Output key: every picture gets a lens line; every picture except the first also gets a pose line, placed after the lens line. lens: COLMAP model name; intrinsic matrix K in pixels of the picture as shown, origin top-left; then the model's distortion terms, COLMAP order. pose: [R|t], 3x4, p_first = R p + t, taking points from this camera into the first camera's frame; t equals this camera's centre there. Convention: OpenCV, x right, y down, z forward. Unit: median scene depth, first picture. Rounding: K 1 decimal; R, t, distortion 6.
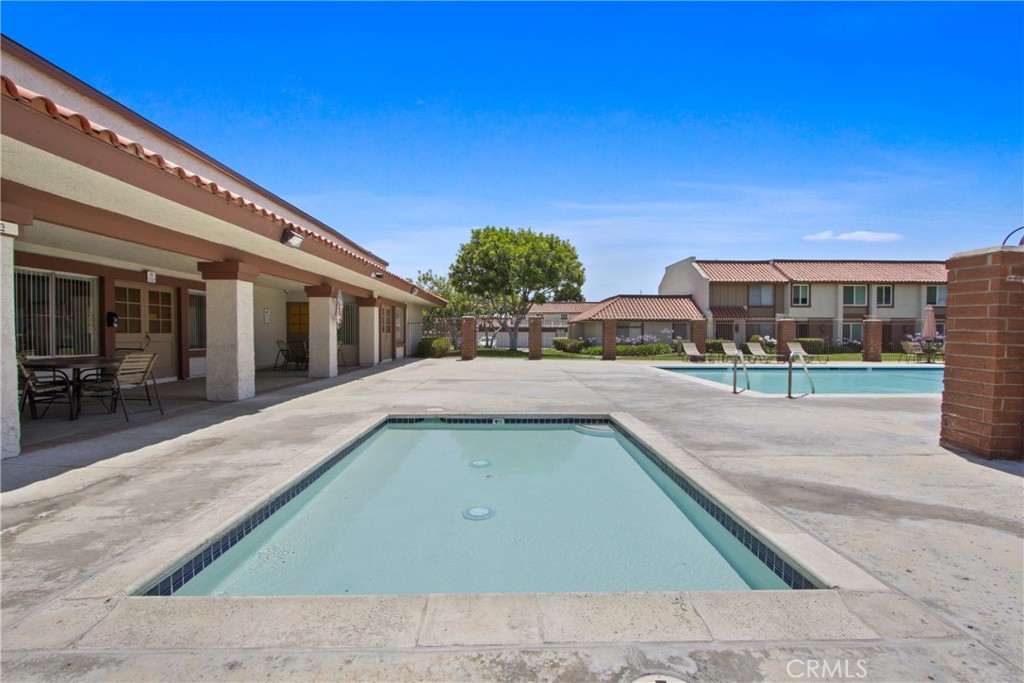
lens RADIAL K [[482.3, 0, 515.7], [0, 482.3, 345.2], [0, 0, 1]] dist [-0.018953, 0.000576]
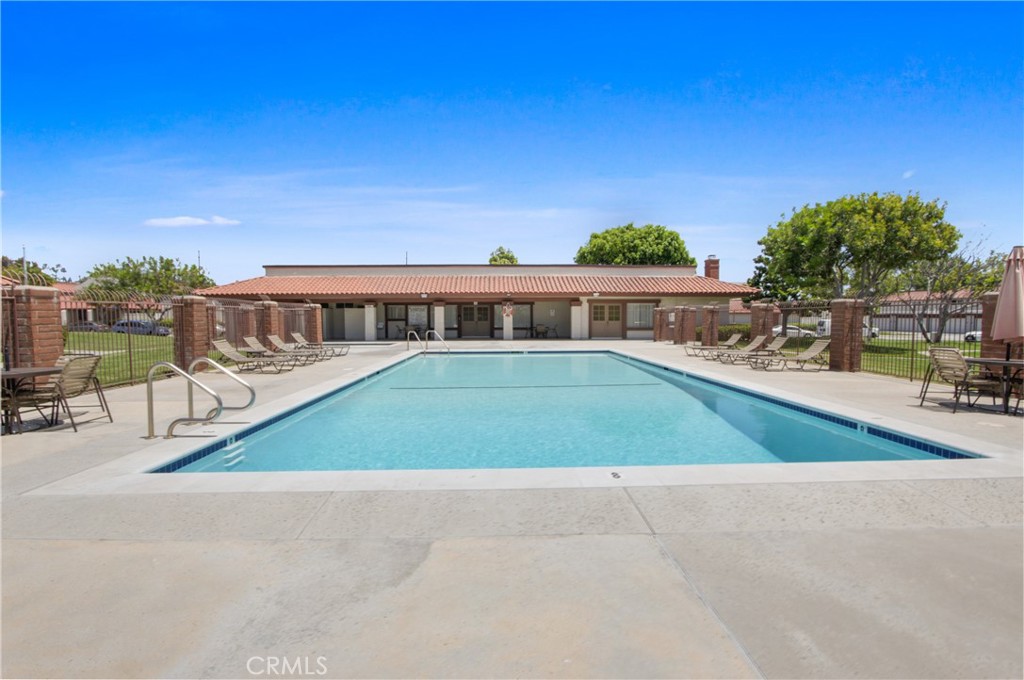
lens RADIAL K [[482.3, 0, 515.7], [0, 482.3, 343.7], [0, 0, 1]] dist [-0.018953, 0.000576]
pose [[0.016449, 0.048913, -0.998668, 0.831701], [-0.026165, 0.998482, 0.048473, -0.013240], [0.999522, 0.025333, 0.017704, 0.412425]]
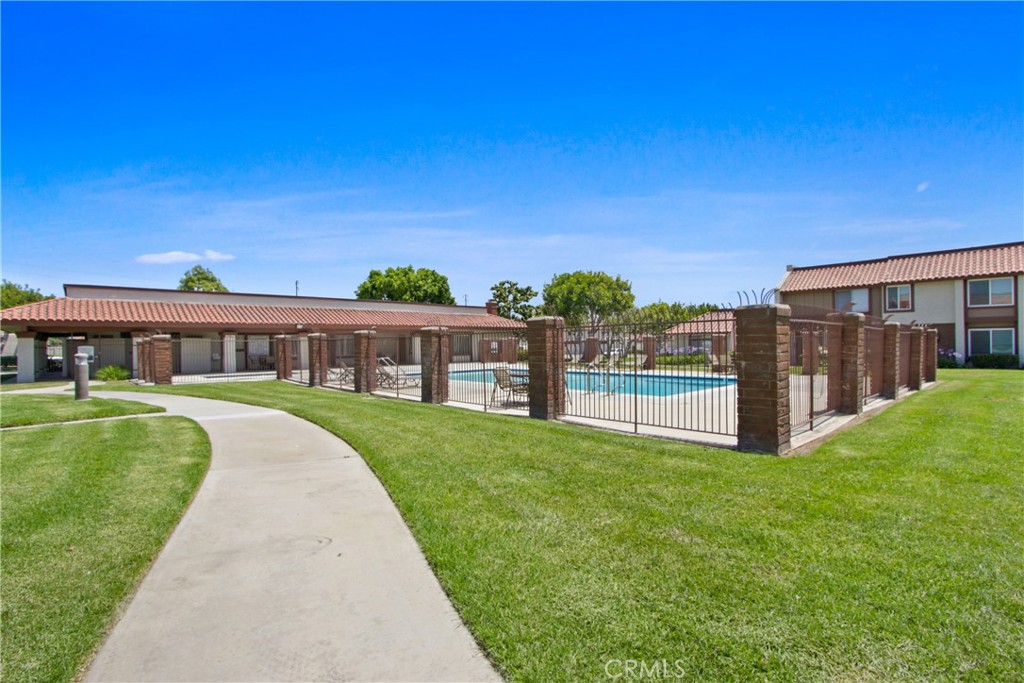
lens RADIAL K [[482.3, 0, 515.7], [0, 482.3, 345.2], [0, 0, 1]] dist [-0.018953, 0.000576]
pose [[0.627793, -0.011600, -0.778294, 0.930863], [-0.007778, 0.999746, -0.021175, -0.001082], [0.778342, 0.019347, 0.627543, -0.030462]]
